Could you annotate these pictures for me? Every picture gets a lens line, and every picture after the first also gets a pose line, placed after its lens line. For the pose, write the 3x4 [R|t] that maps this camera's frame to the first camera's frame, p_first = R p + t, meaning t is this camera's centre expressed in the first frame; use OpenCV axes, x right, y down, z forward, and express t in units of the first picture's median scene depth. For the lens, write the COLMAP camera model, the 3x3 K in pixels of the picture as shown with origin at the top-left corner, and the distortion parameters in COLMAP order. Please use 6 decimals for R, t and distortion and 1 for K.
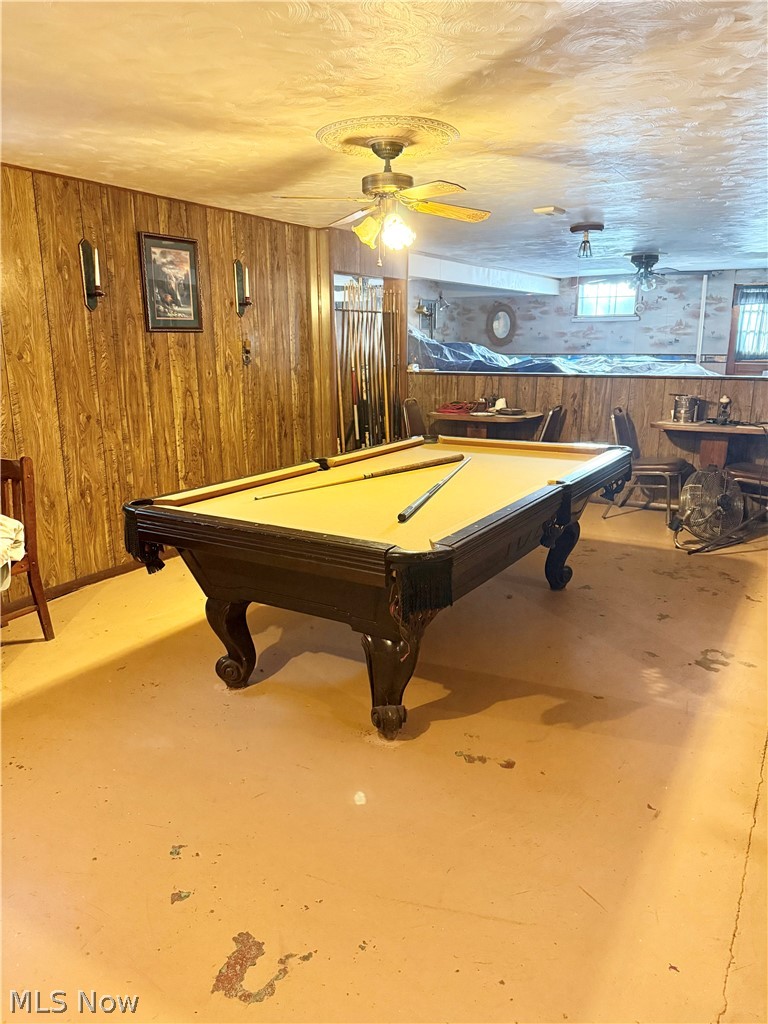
lens RADIAL K [[727.6, 0, 378.2], [0, 727.6, 516.9], [0, 0, 1]] dist [-0.003211, -0.001035]
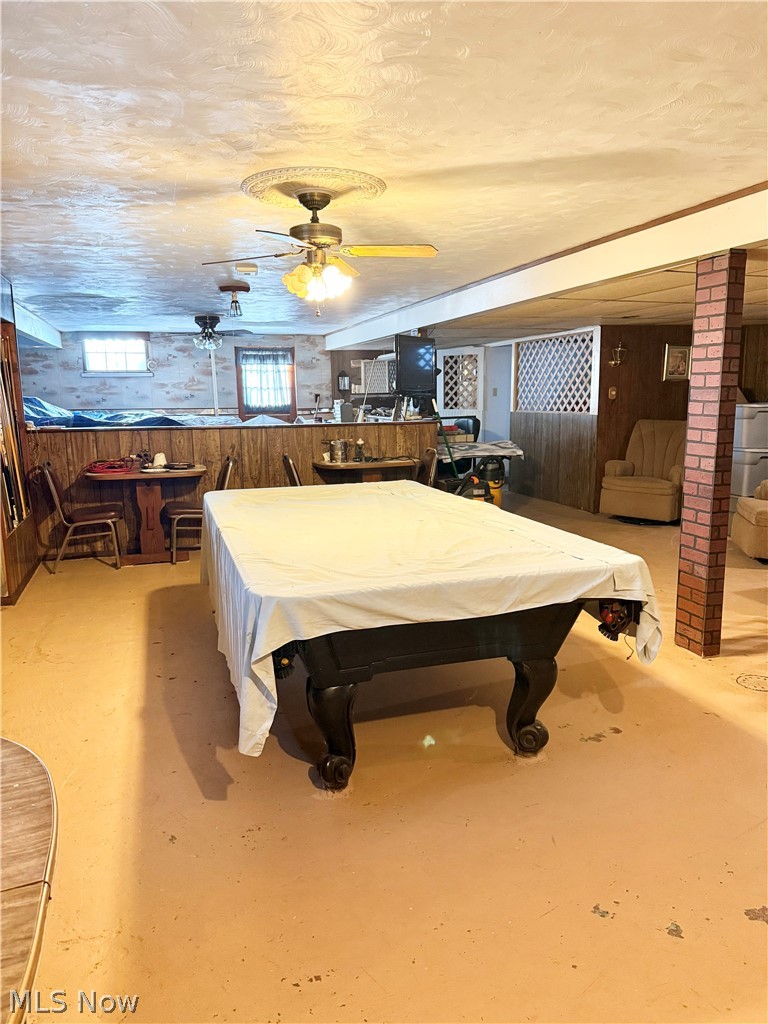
lens RADIAL K [[727.6, 0, 379.7], [0, 727.6, 510.4], [0, 0, 1]] dist [-0.003211, -0.001035]
pose [[0.651156, -0.117698, 0.749762, -0.308991], [0.181210, 0.983440, -0.002997, -0.029285], [-0.736993, 0.137816, 0.661701, 0.141956]]
